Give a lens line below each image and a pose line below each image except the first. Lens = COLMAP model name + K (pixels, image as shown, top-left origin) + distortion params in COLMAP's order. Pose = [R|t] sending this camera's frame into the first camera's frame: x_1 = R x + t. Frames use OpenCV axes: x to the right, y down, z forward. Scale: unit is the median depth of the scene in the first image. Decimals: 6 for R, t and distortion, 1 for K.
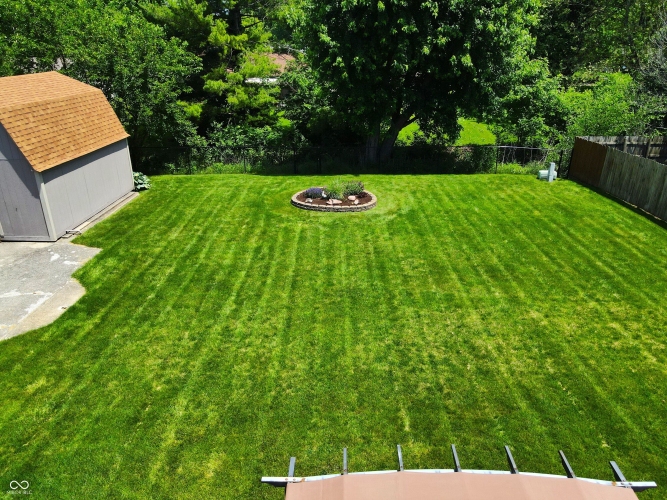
lens RADIAL K [[490.6, 0, 330.0], [0, 490.6, 251.2], [0, 0, 1]] dist [0.005414, 0.028107]
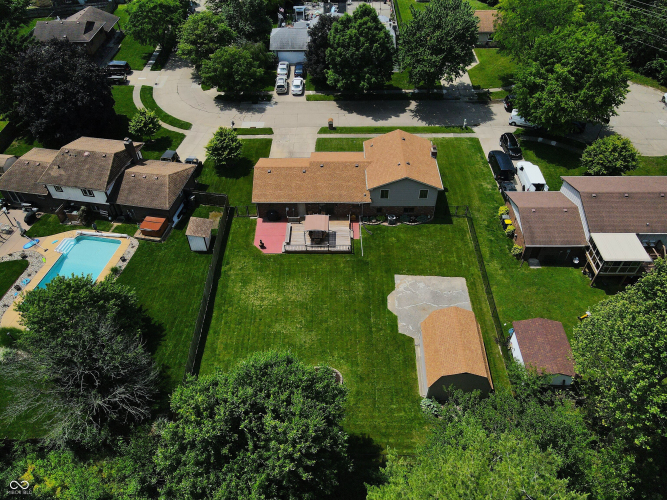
lens RADIAL K [[490.6, 0, 331.5], [0, 490.6, 250.0], [0, 0, 1]] dist [0.005414, 0.028107]
pose [[-0.999922, 0.012136, 0.002919, -0.053664], [0.007162, 0.366295, 0.930471, -3.149502], [0.010223, 0.930420, -0.366354, 1.691032]]
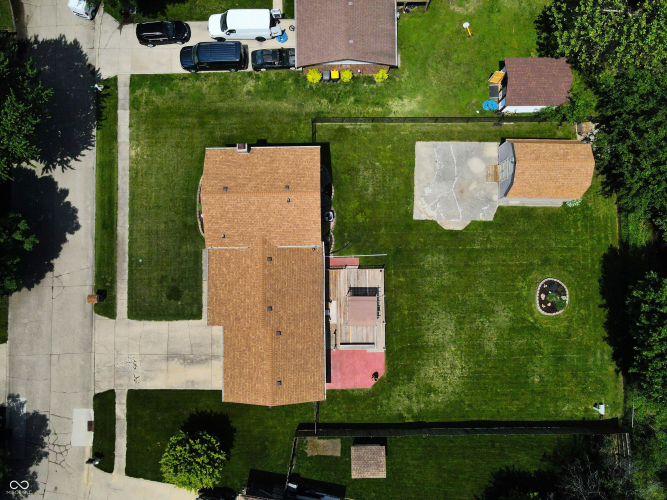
lens RADIAL K [[490.6, 0, 335.9], [0, 490.6, 249.4], [0, 0, 1]] dist [0.005414, 0.028107]
pose [[0.025667, 0.998121, -0.055644, -0.144015], [-0.386655, 0.061243, 0.920189, -2.458233], [0.921867, -0.002103, 0.387501, -1.076891]]
